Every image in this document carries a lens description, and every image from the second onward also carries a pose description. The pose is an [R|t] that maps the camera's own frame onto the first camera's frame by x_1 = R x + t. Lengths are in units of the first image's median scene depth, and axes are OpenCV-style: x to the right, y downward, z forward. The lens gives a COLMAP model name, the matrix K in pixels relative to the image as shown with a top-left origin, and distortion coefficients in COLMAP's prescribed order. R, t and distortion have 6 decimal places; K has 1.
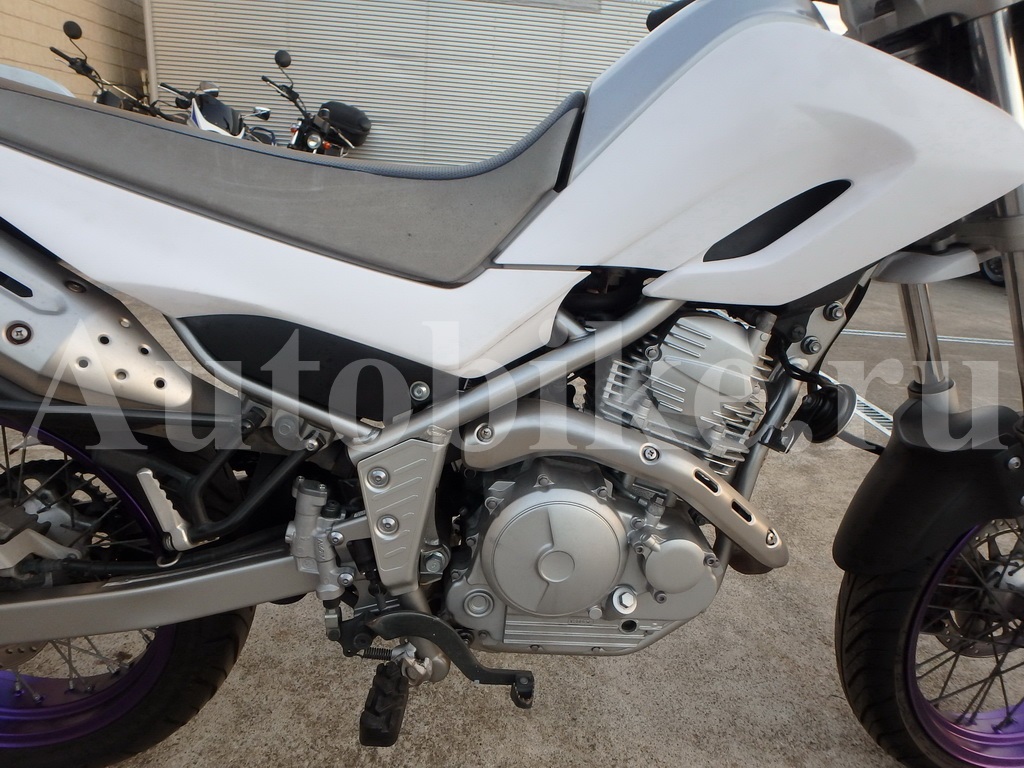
lens RADIAL K [[643.4, 0, 517.3], [0, 643.4, 382.5], [0, 0, 1]] dist [-0.037137, 0.008944]
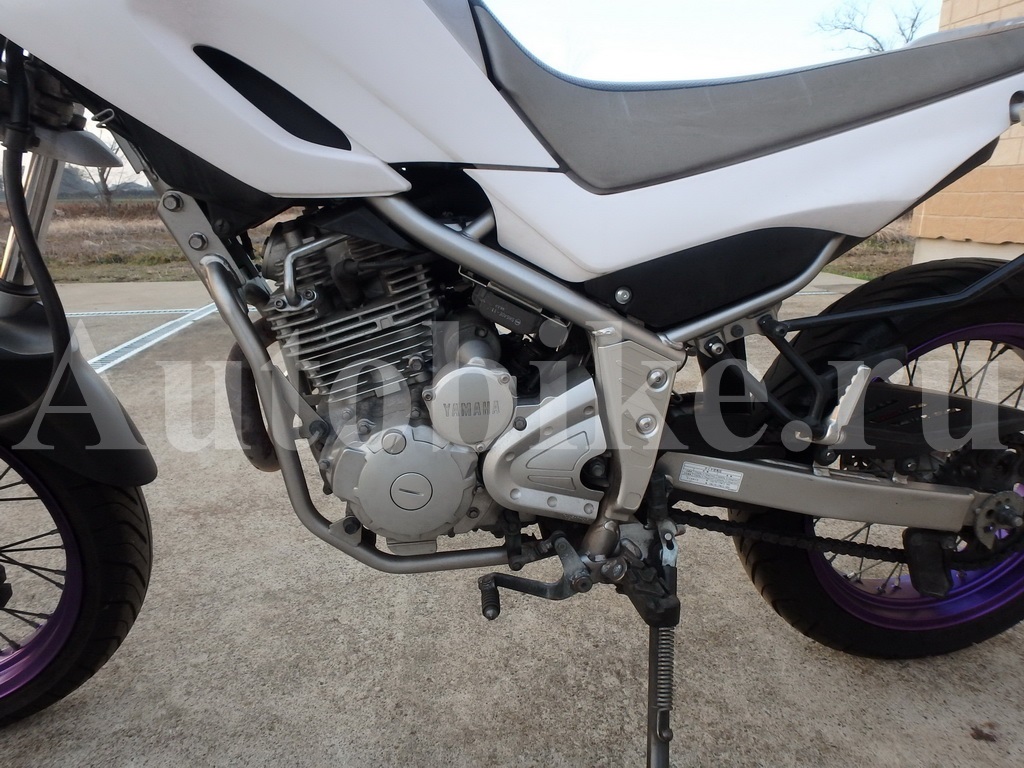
lens RADIAL K [[643.4, 0, 518.5], [0, 643.4, 361.9], [0, 0, 1]] dist [-0.037137, 0.008944]
pose [[-0.994196, -0.045233, -0.097614, 0.079305], [-0.091722, 0.830577, 0.549299, -0.512371], [0.056230, 0.555064, -0.829905, 2.083372]]
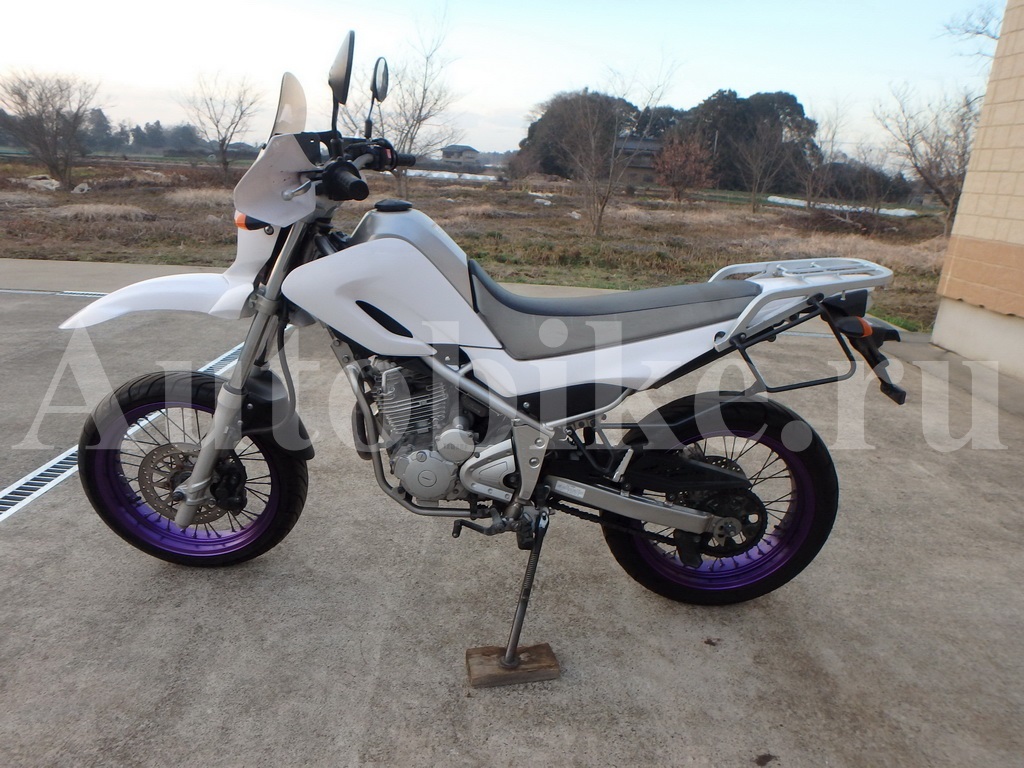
lens RADIAL K [[643.4, 0, 506.3], [0, 643.4, 383.8], [0, 0, 1]] dist [-0.037137, 0.008944]
pose [[-0.988746, -0.146307, 0.031225, -0.151579], [-0.096991, 0.785826, 0.610794, -1.432444], [-0.113901, 0.600892, -0.791173, 2.897178]]
